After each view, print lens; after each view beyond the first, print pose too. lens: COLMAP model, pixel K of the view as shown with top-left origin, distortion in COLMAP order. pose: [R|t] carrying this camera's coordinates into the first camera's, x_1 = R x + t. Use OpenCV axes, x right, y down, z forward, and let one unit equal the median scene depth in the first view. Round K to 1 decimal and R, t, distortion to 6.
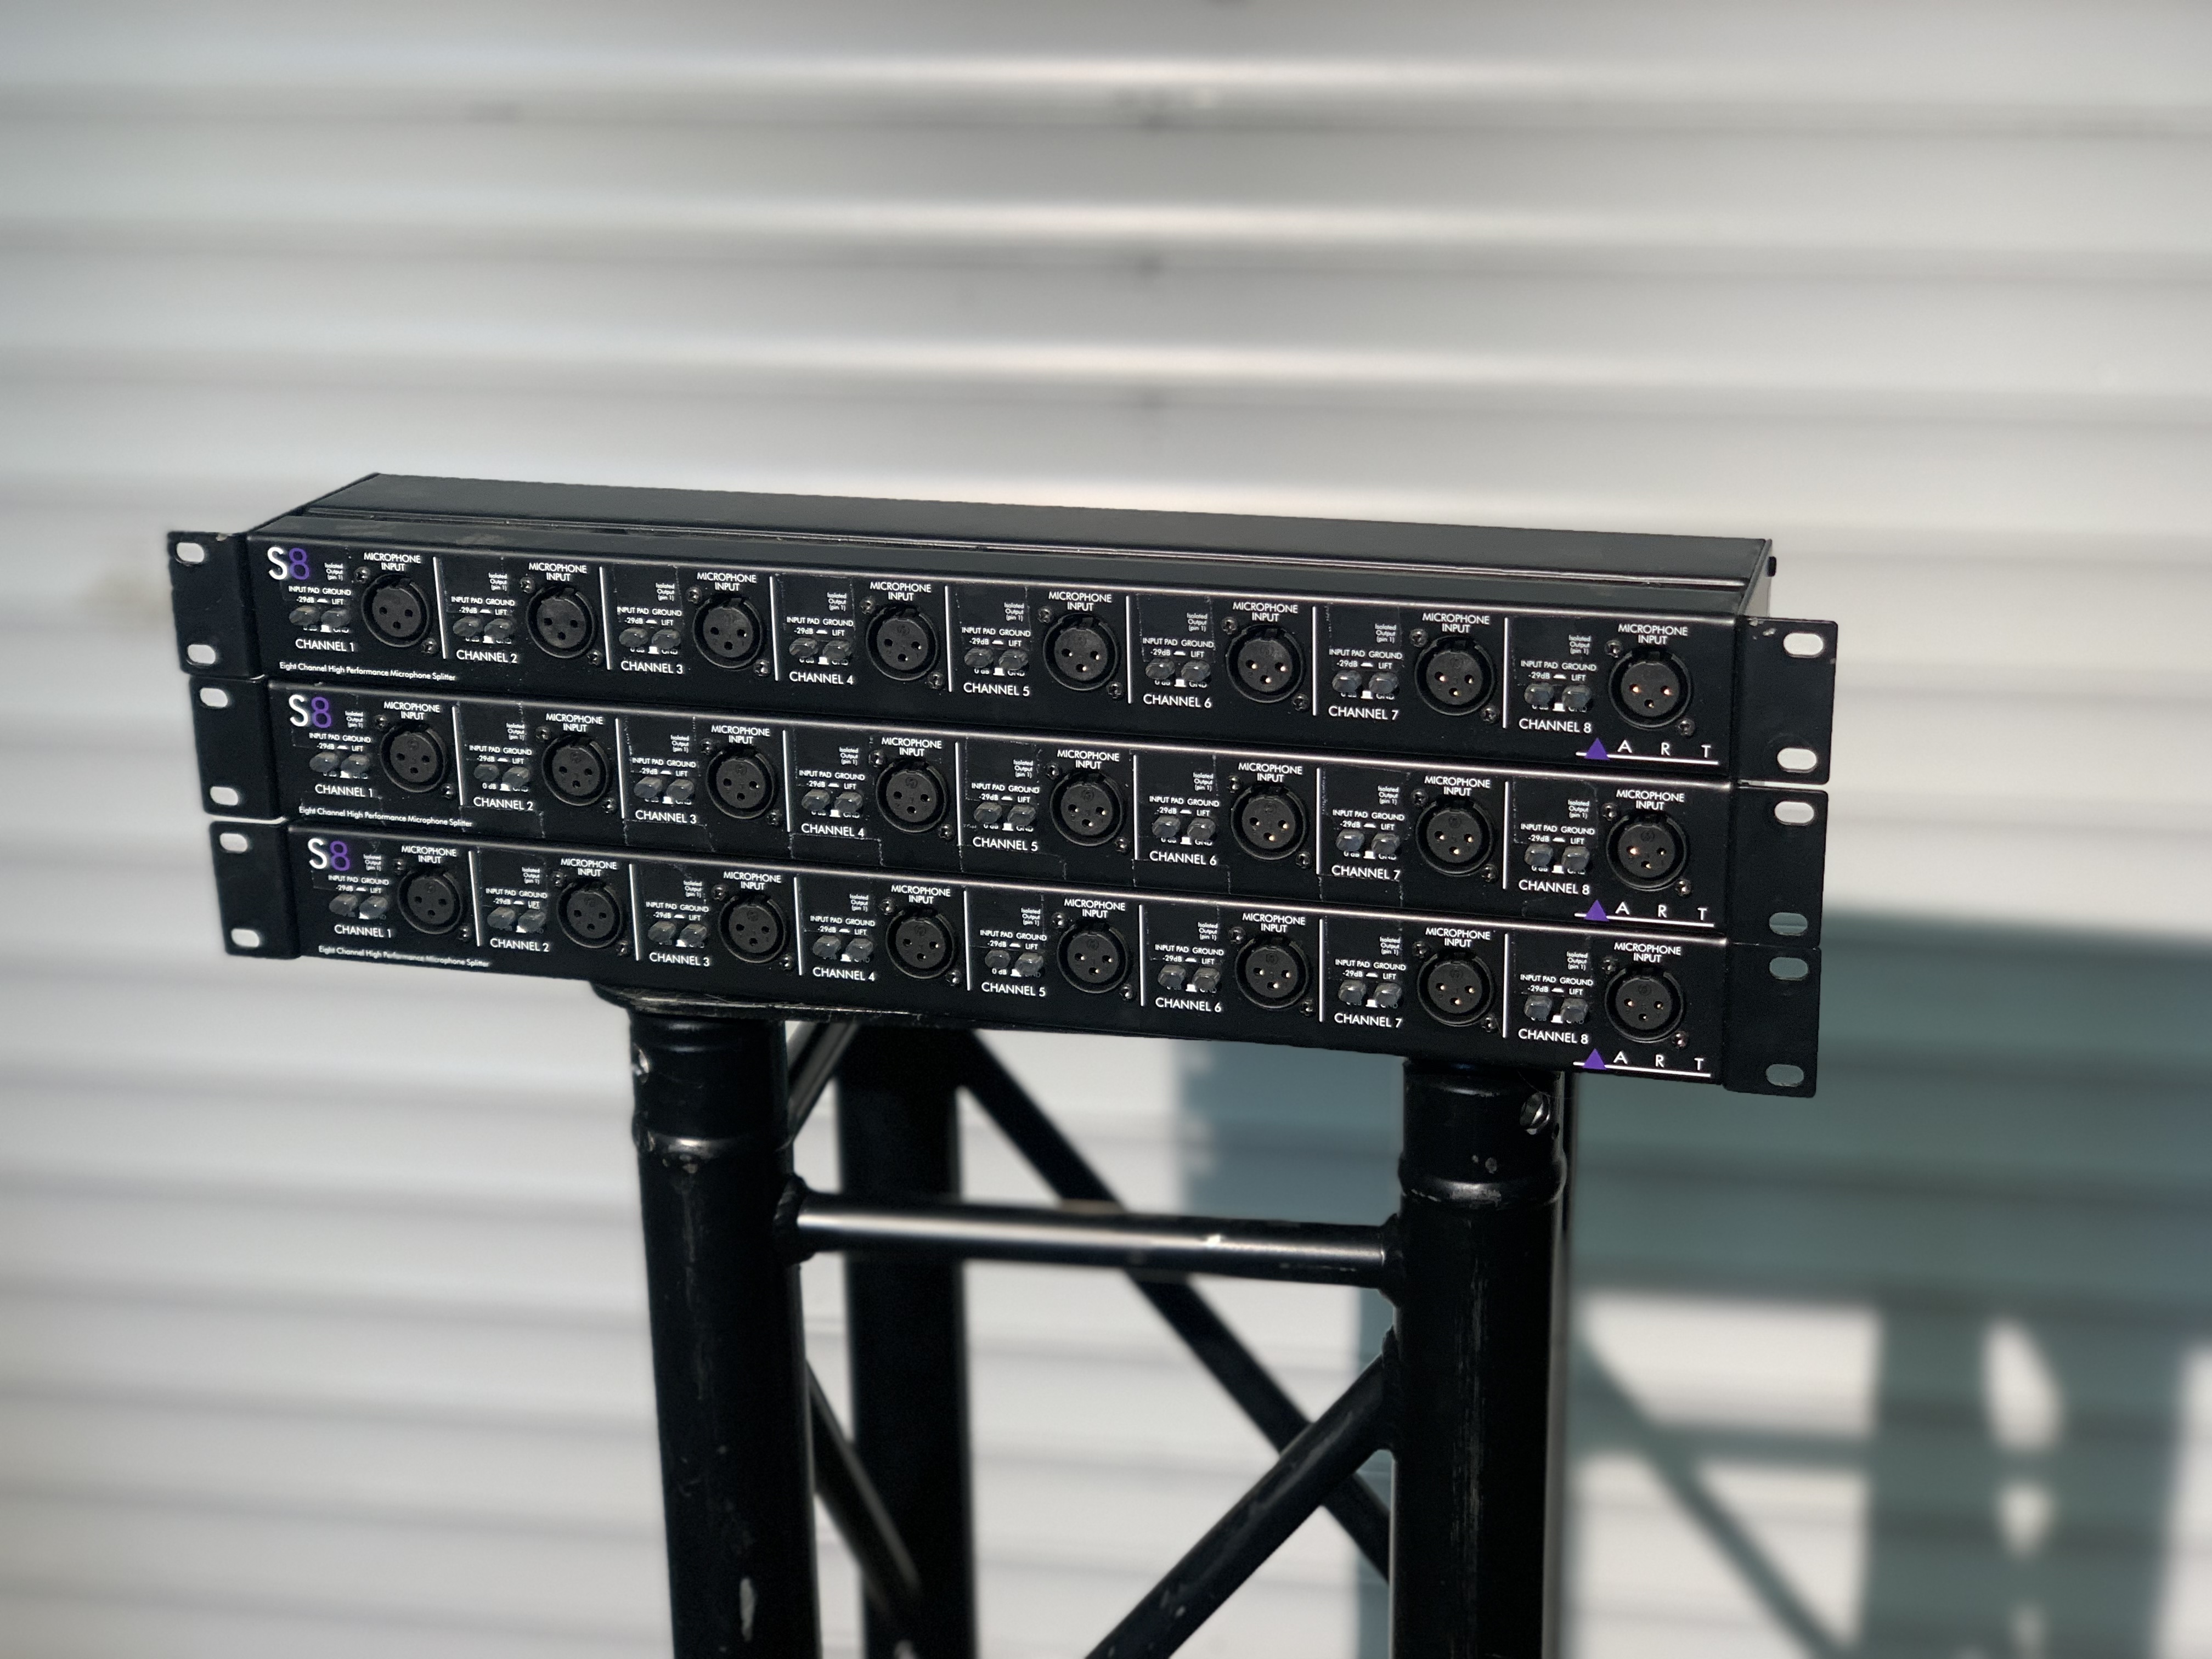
lens RADIAL K [[3290.1, 0, 1086.8], [0, 3290.1, 806.8], [0, 0, 1]] dist [0.019947, 0.000000]
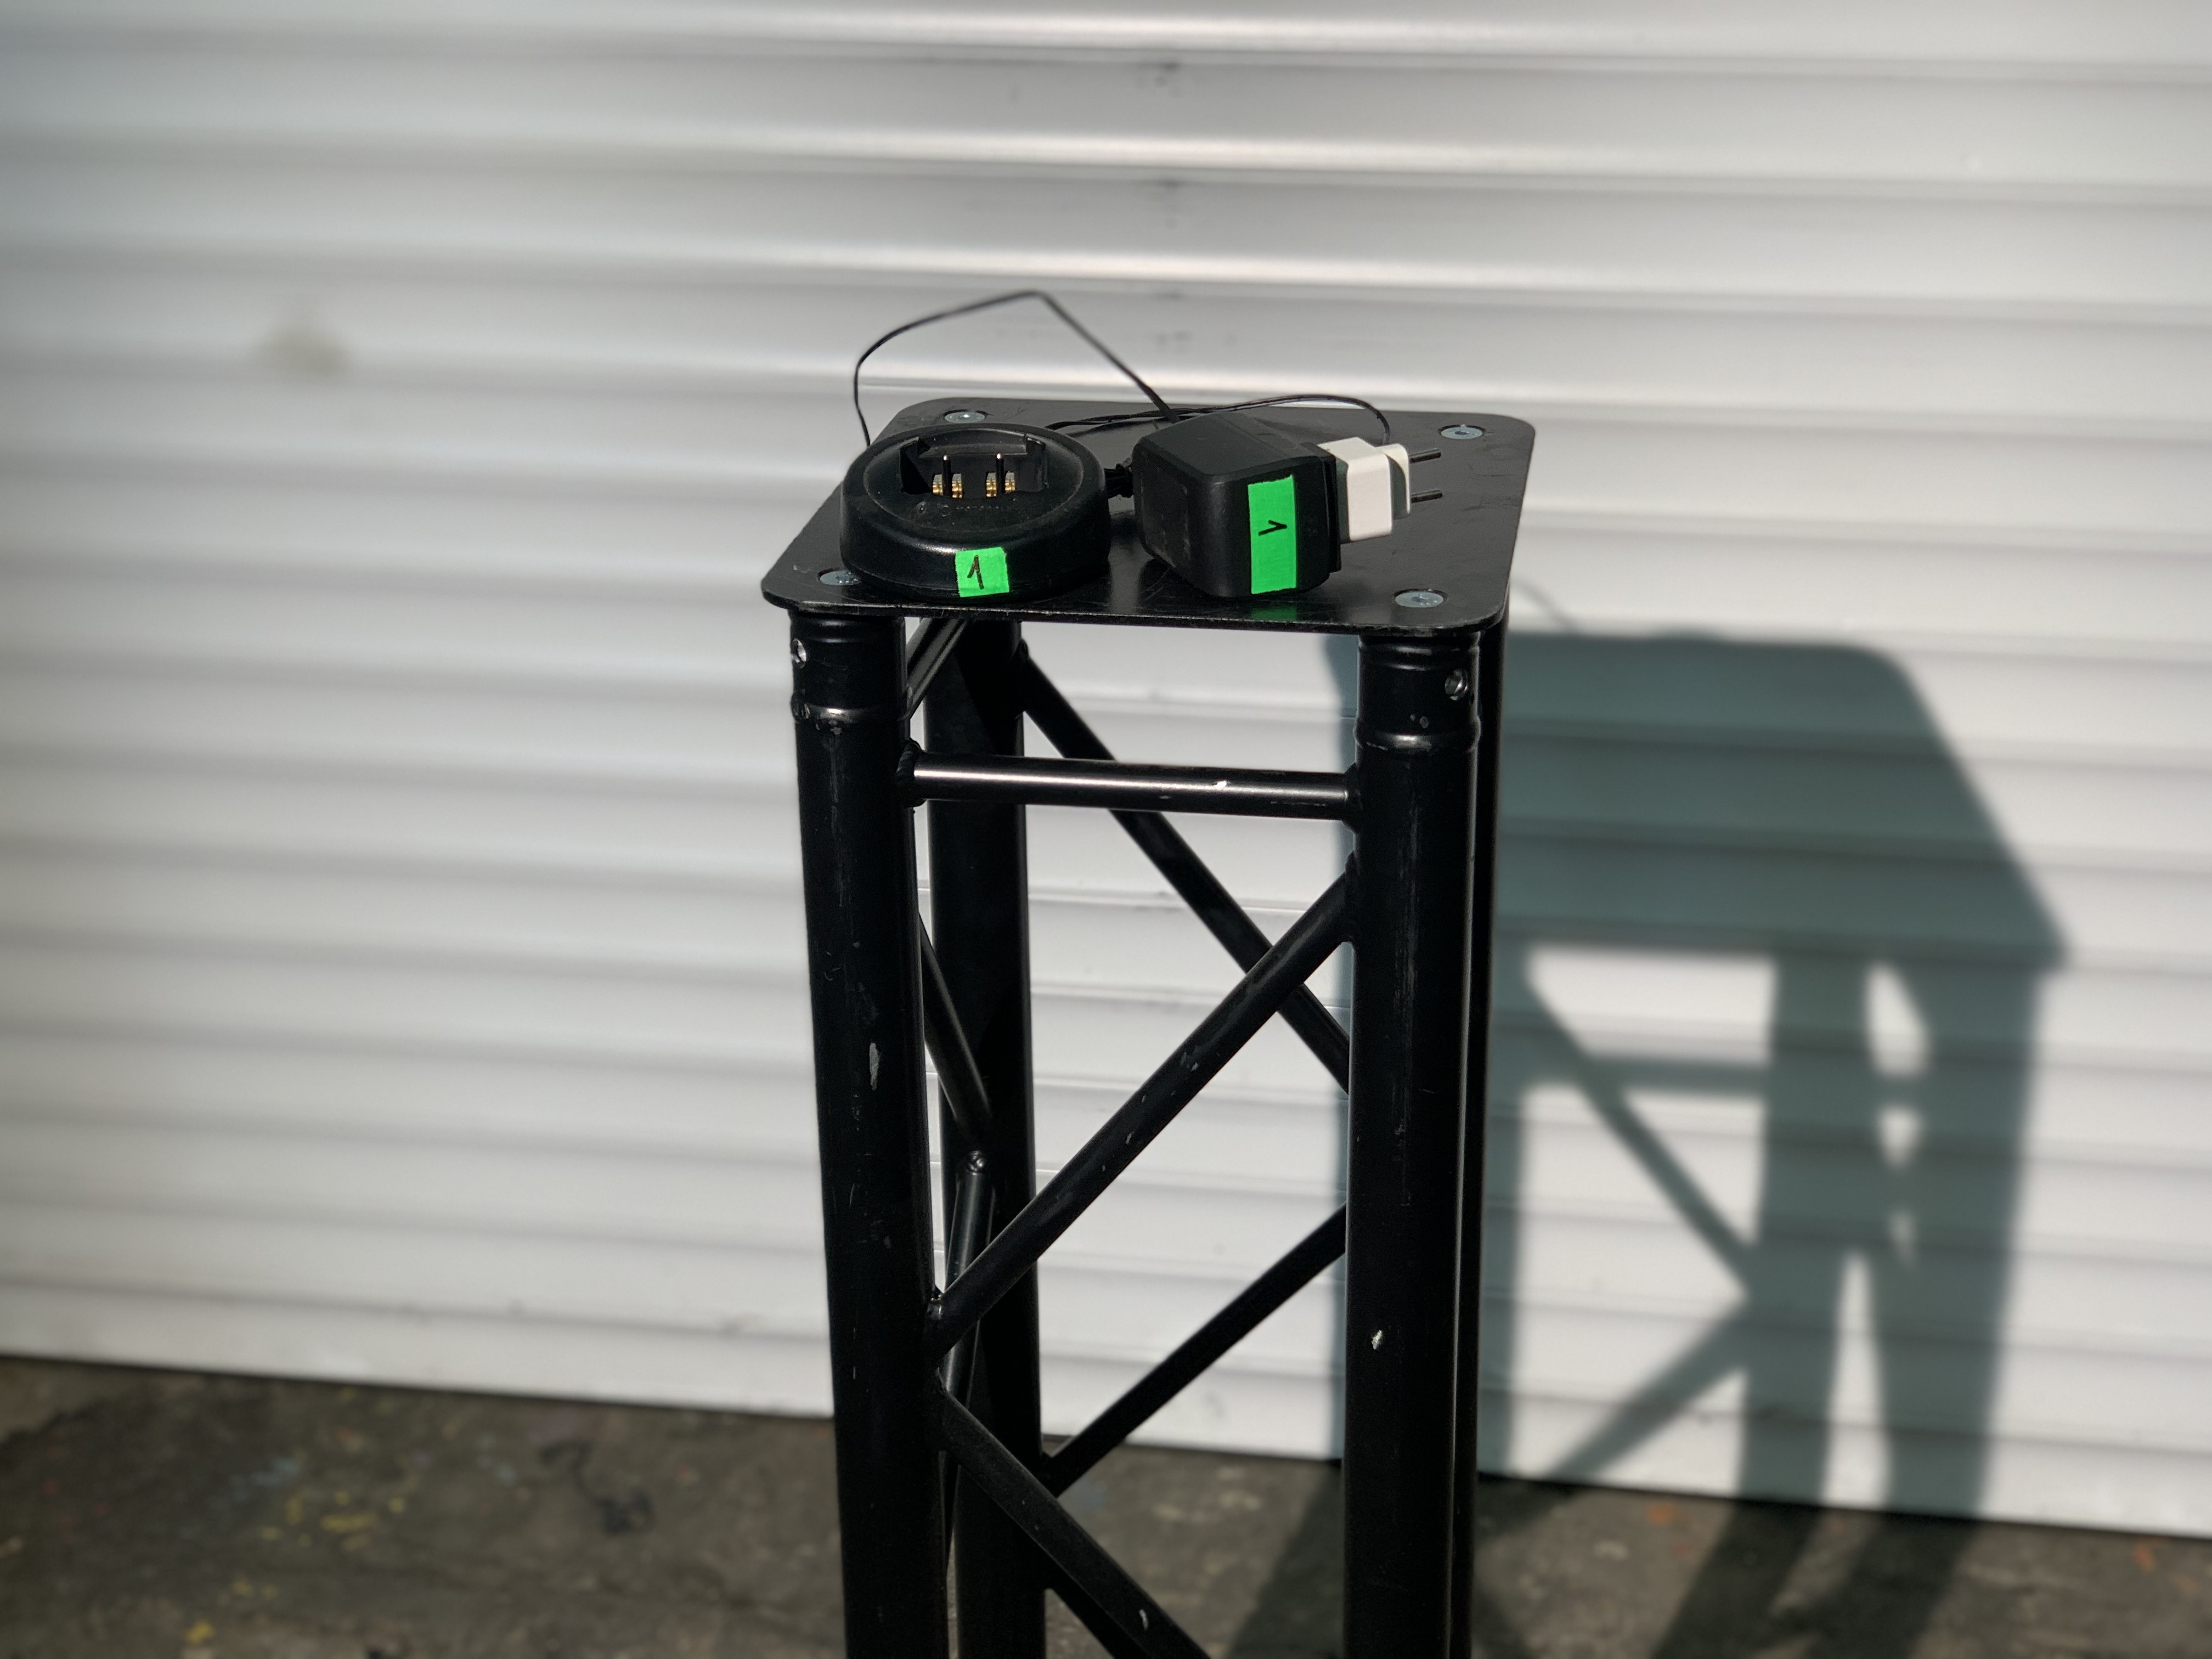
lens RADIAL K [[3290.1, 0, 1102.9], [0, 3290.1, 807.6], [0, 0, 1]] dist [0.019947, 0.000000]
pose [[0.999983, 0.003184, 0.004802, -0.013747], [-0.003447, 0.998446, 0.055629, 0.053179], [-0.004617, -0.055644, 0.998440, -0.289831]]
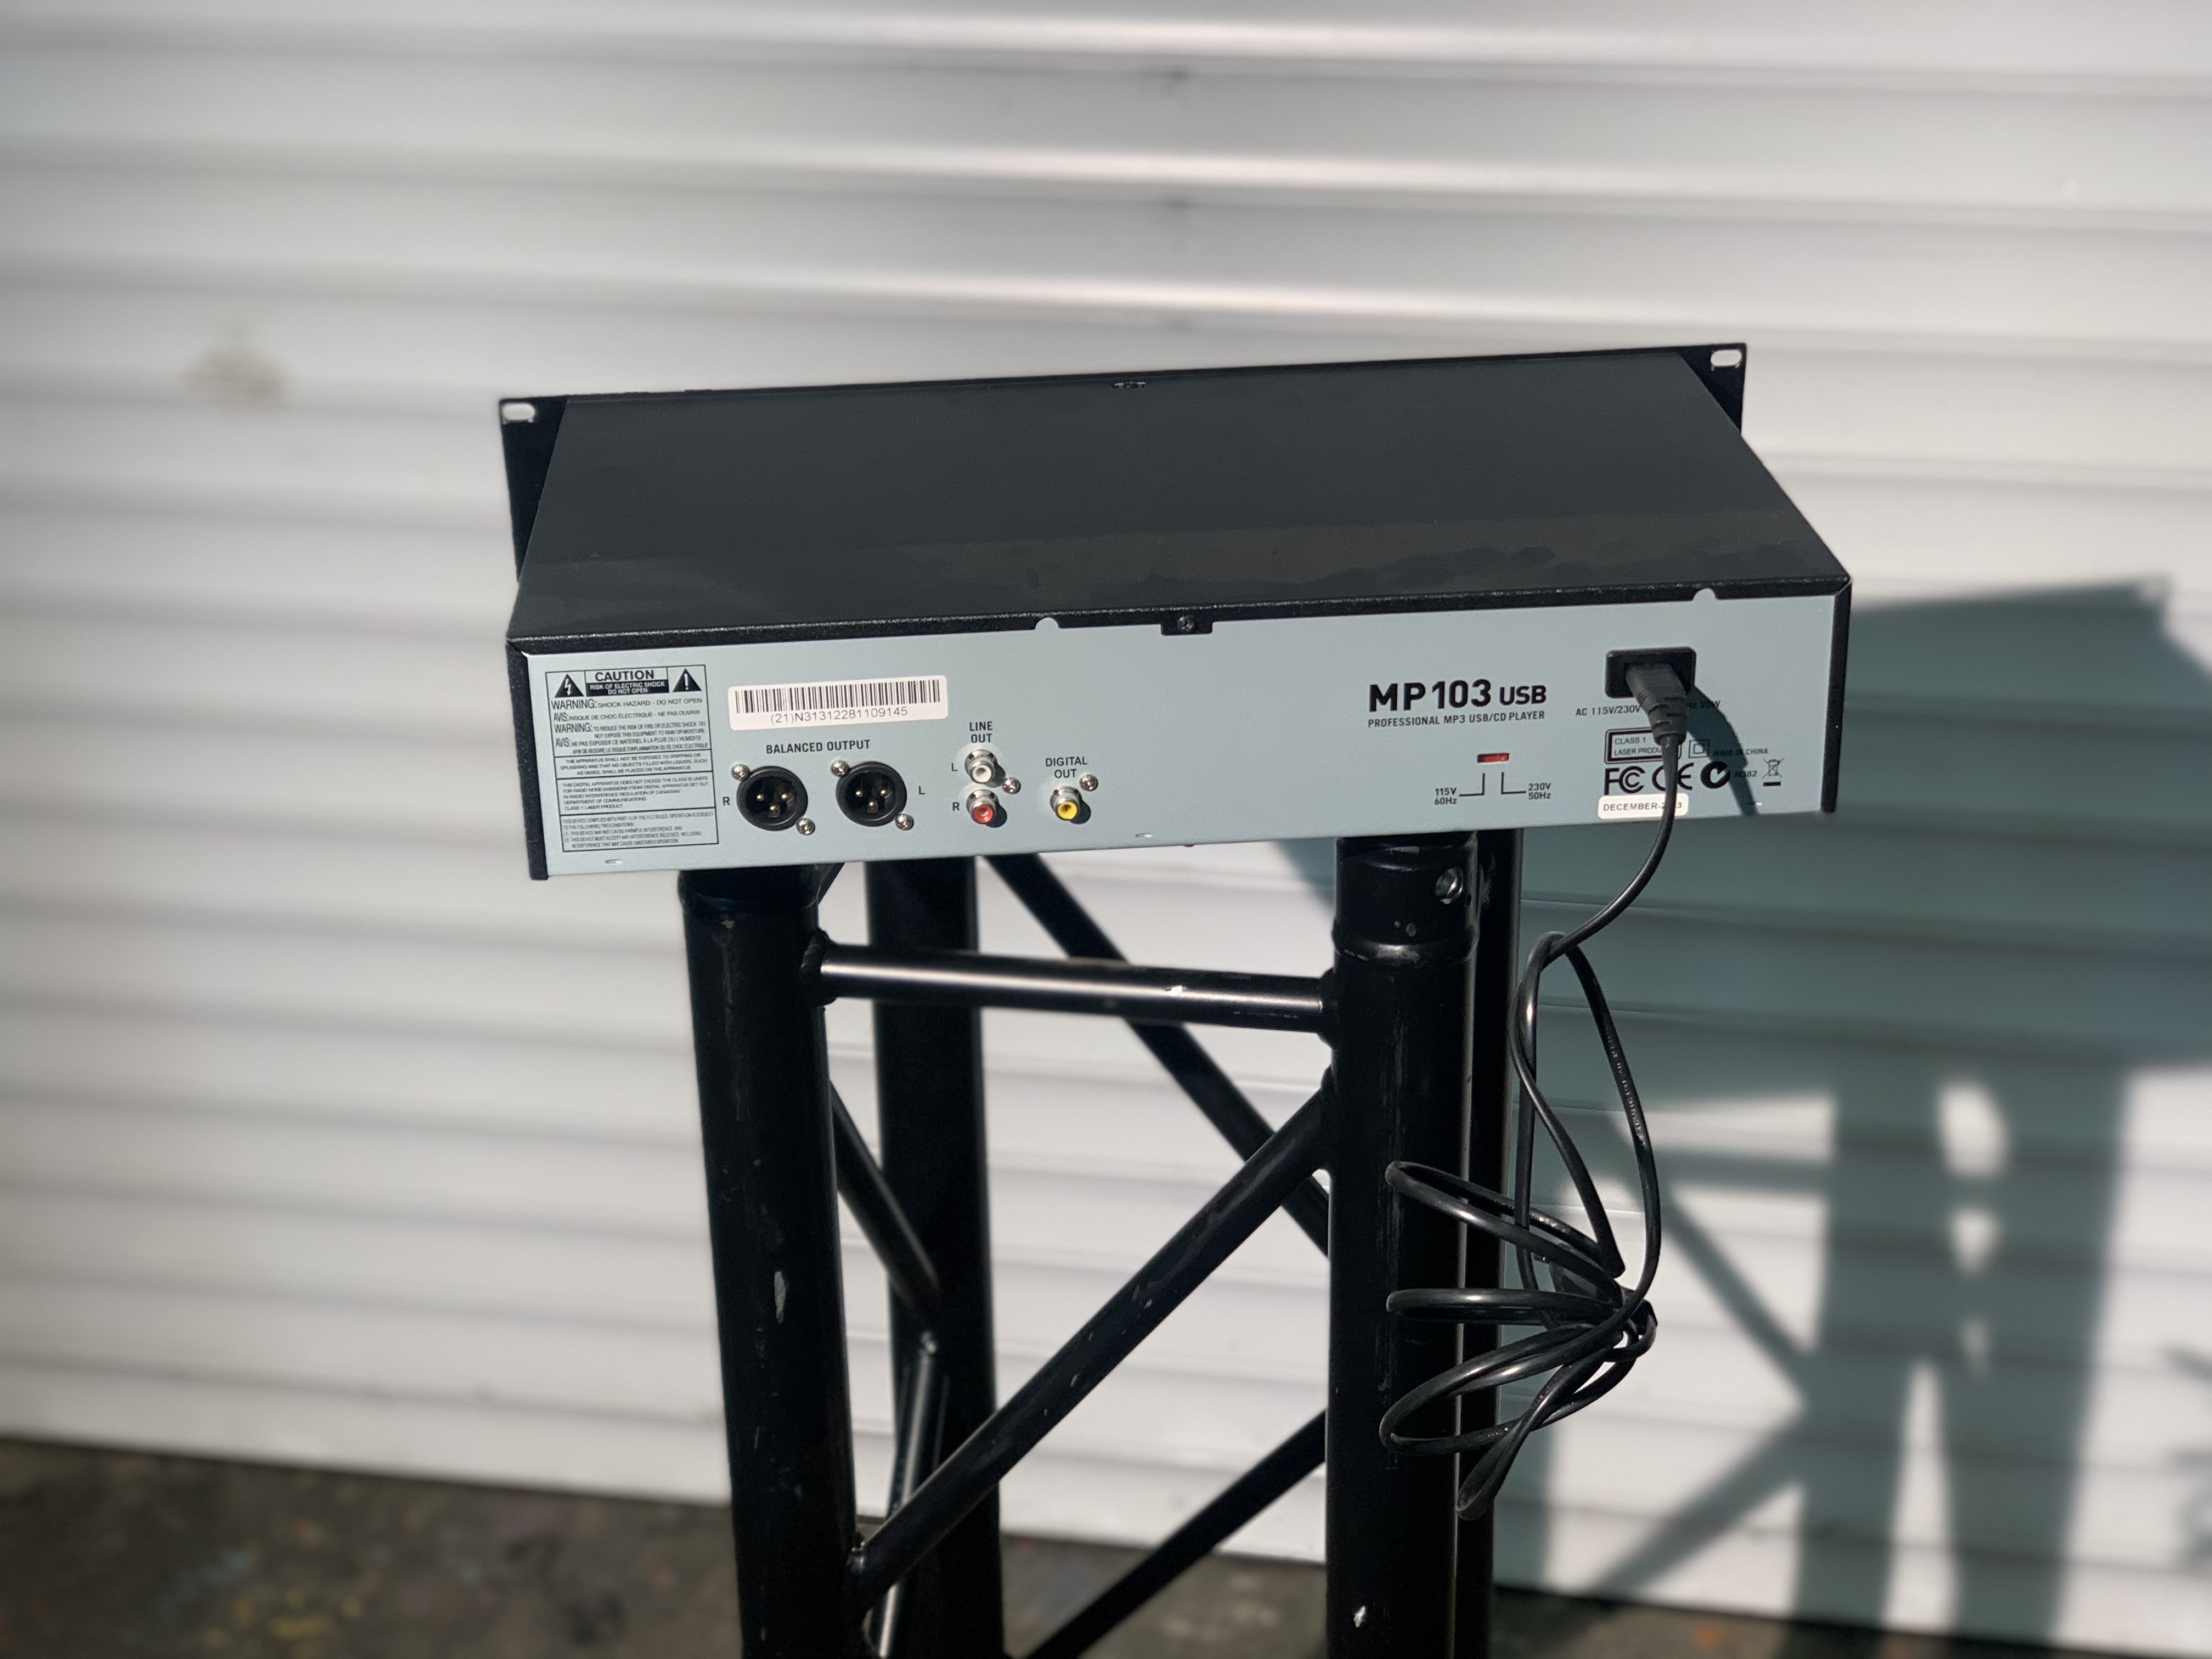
lens RADIAL K [[3290.1, 0, 1123.7], [0, 3290.1, 830.9], [0, 0, 1]] dist [0.019947, 0.000000]
pose [[0.999856, 0.009637, -0.013972, 0.028736], [-0.008338, 0.995886, 0.090234, -0.023833], [0.014784, -0.090104, 0.995823, -0.125898]]
